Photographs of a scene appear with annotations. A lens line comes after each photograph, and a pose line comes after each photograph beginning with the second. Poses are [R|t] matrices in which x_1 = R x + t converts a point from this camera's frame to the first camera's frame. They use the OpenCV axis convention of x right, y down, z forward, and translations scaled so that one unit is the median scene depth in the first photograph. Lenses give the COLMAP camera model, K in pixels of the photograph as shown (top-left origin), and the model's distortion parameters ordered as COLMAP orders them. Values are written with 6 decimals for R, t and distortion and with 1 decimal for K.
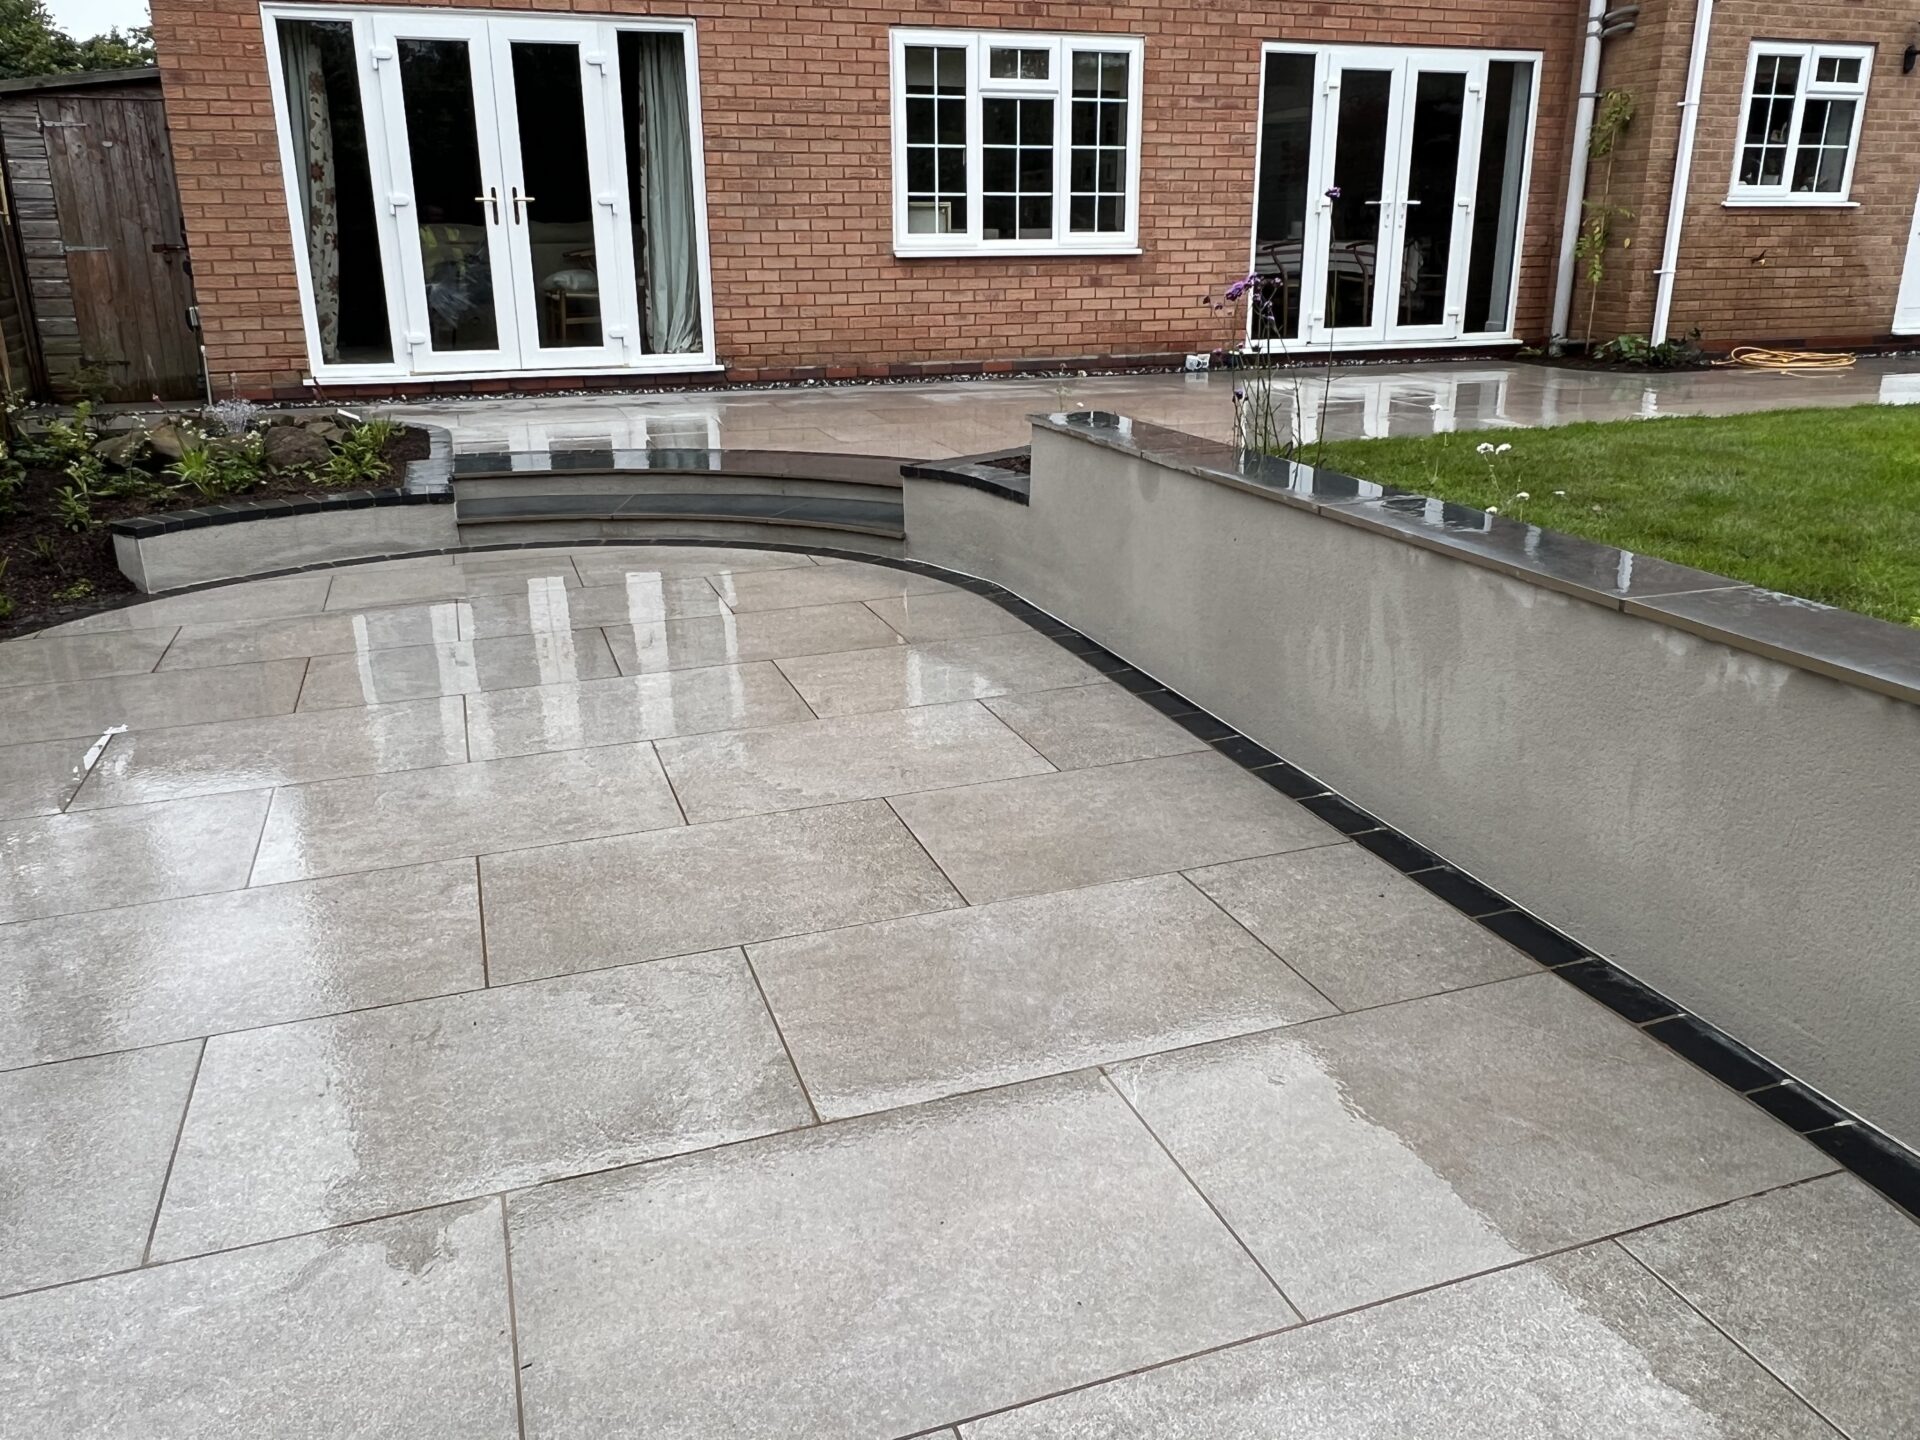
lens RADIAL K [[1442.4, 0, 955.5], [0, 1442.4, 713.0], [0, 0, 1]] dist [0.000609, 0.001400]
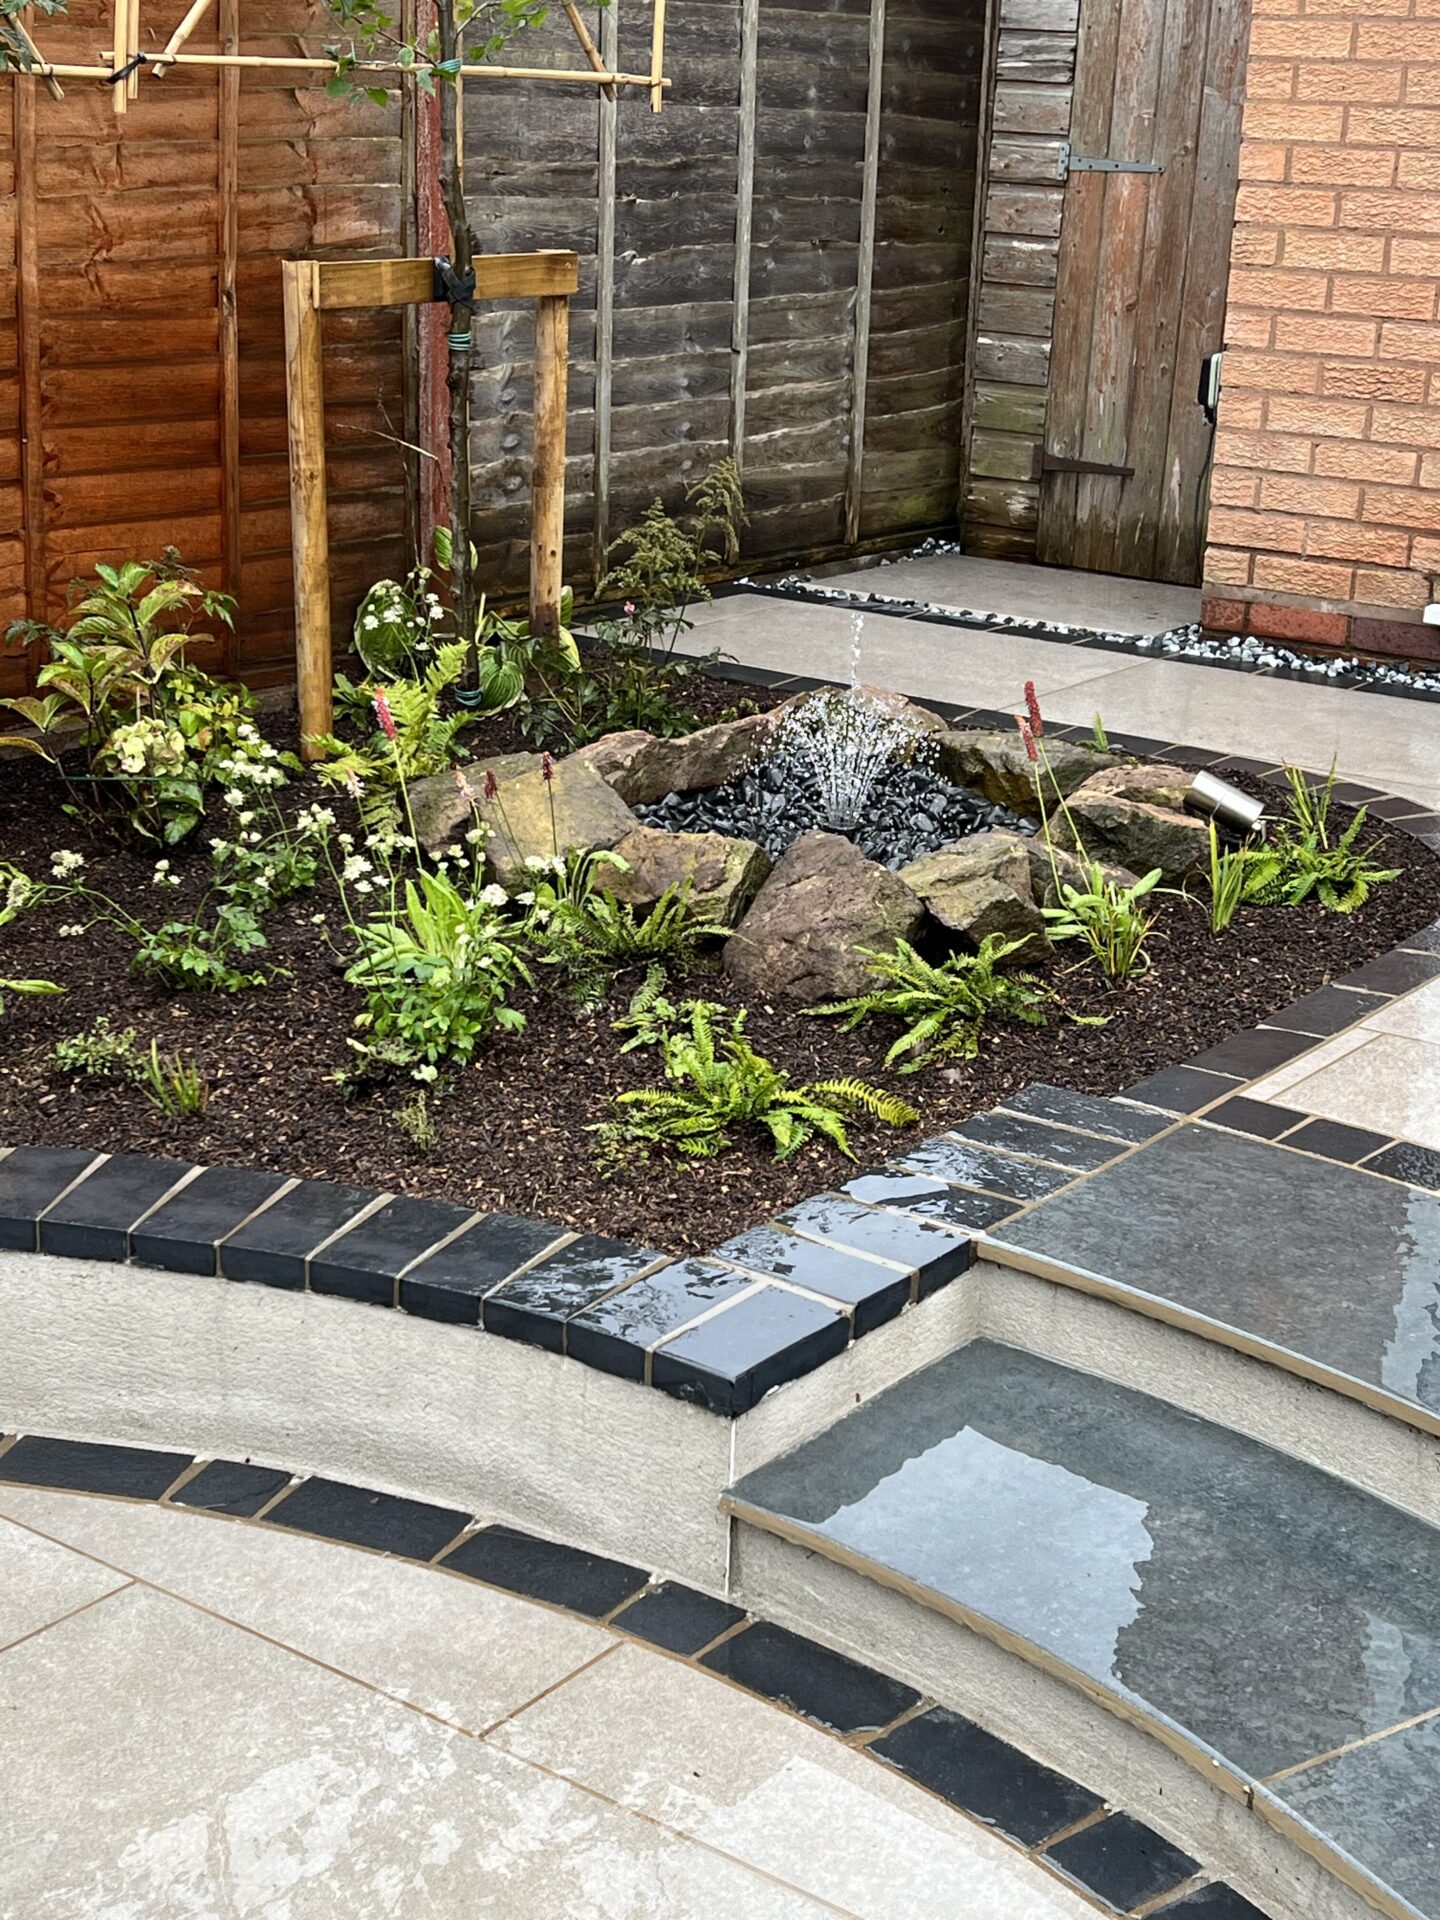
lens RADIAL K [[2914.0, 0, 720.4], [0, 2914.0, 961.3], [0, 0, 1]] dist [0.008826, 0.000000]
pose [[0.546827, 0.274924, -0.790821, -0.004346], [-0.296421, 0.946943, 0.124233, -0.191926], [0.783016, 0.166482, 0.599307, 0.506088]]
